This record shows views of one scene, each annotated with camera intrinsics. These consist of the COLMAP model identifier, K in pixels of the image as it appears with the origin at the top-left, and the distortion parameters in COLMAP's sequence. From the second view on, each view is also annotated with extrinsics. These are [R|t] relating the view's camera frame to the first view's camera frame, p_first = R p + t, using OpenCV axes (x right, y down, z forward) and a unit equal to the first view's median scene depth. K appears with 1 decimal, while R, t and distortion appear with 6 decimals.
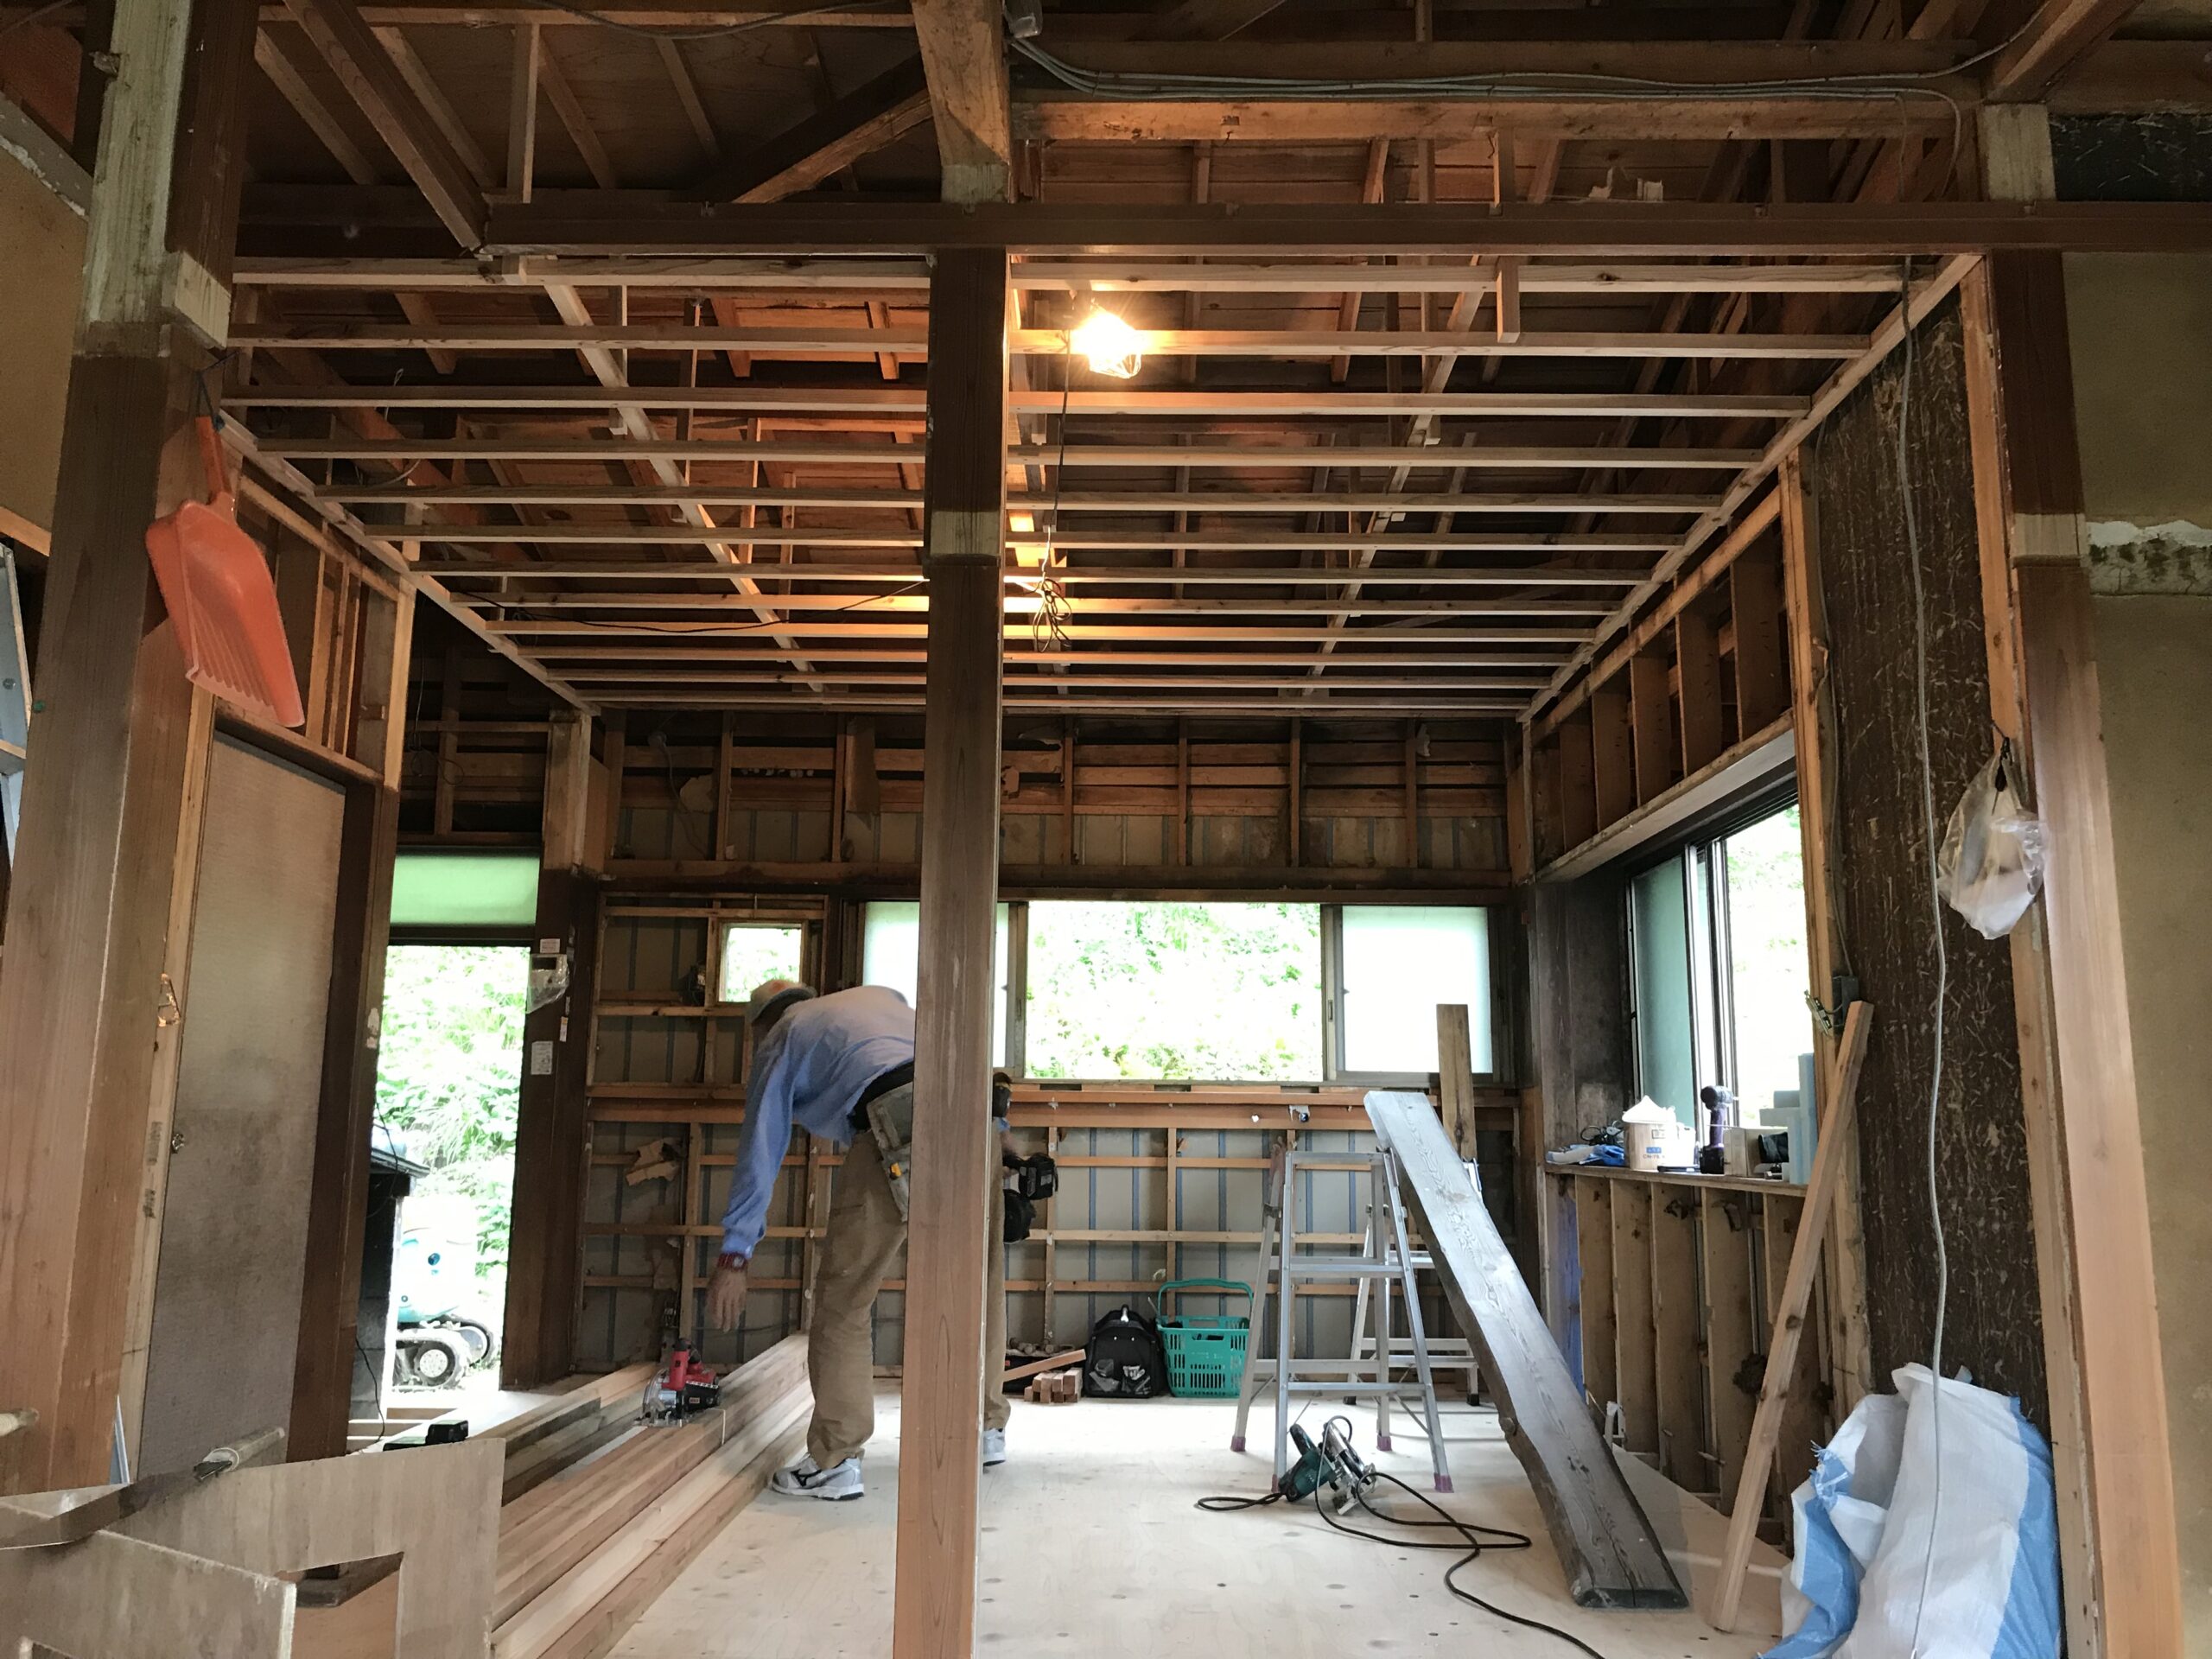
lens RADIAL K [[1781.5, 0, 1106.0], [0, 1781.5, 829.5], [0, 0, 1]] dist [-0.047987, 0.000492]
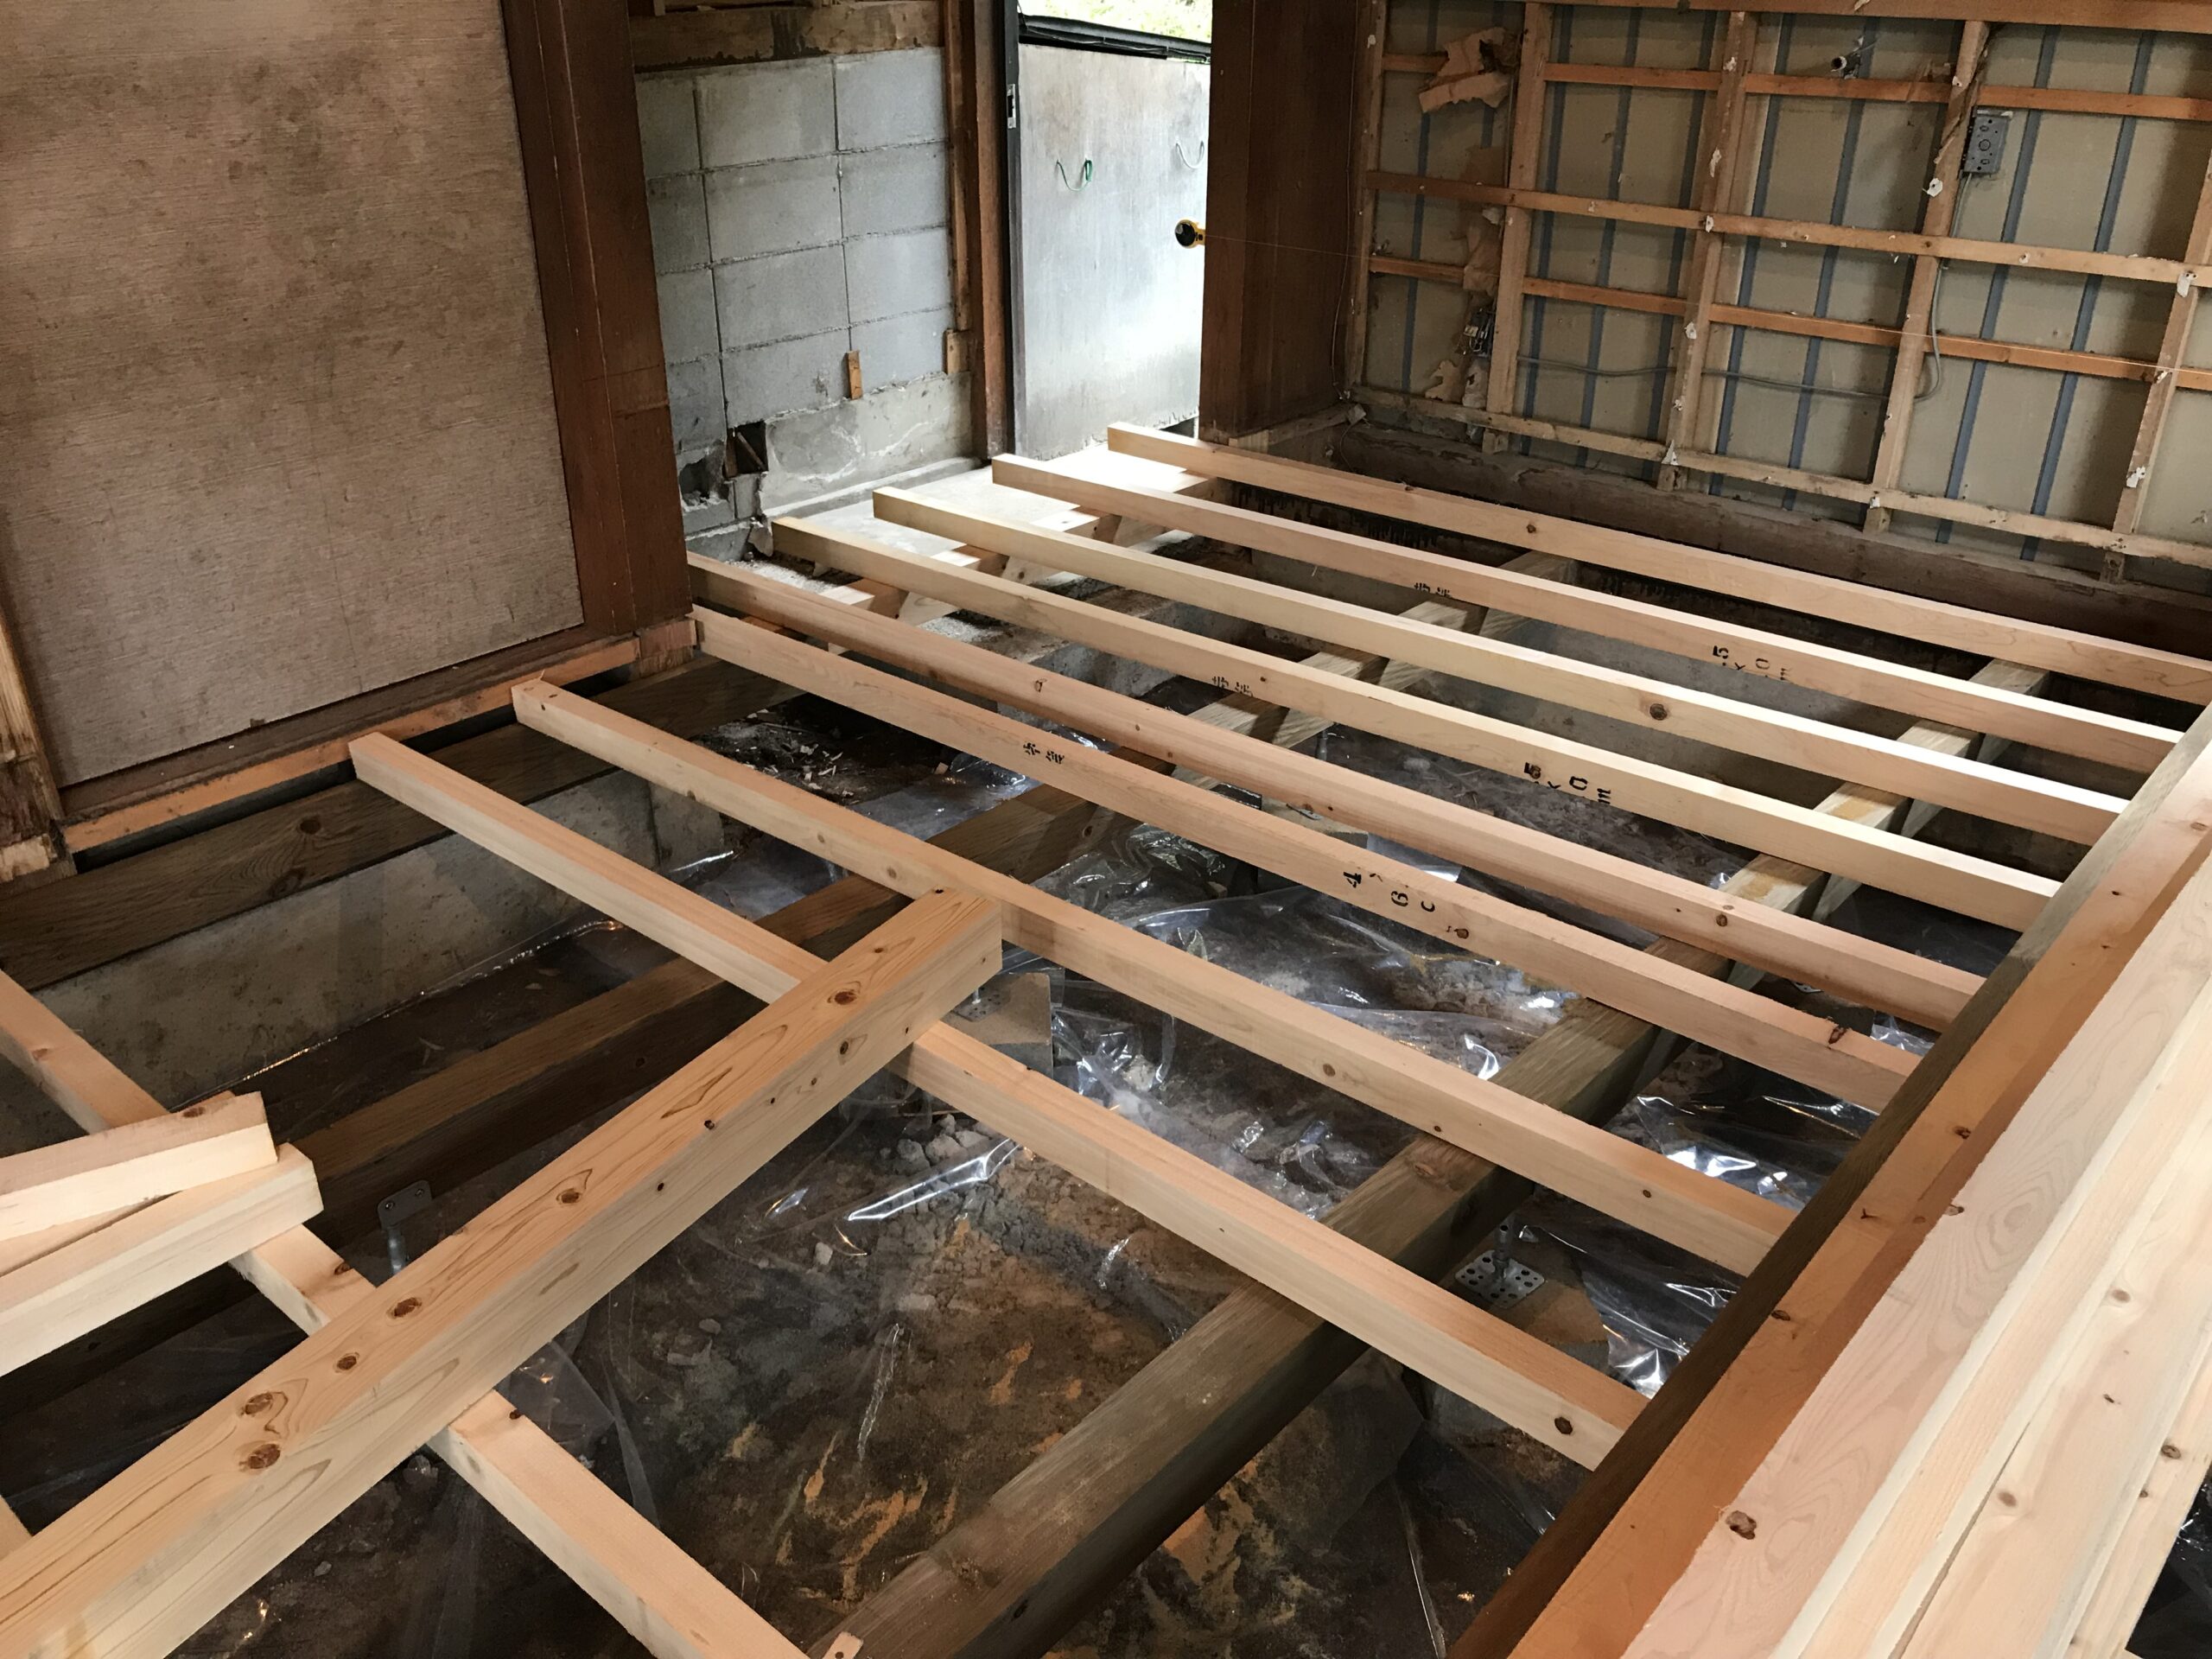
lens RADIAL K [[1781.5, 0, 1106.0], [0, 1781.5, 829.5], [0, 0, 1]] dist [-0.047987, 0.000492]
pose [[0.773597, 0.284208, -0.566369, 0.052577], [0.110613, 0.819494, 0.562312, 0.052323], [0.623949, -0.497651, 0.602521, 0.452295]]
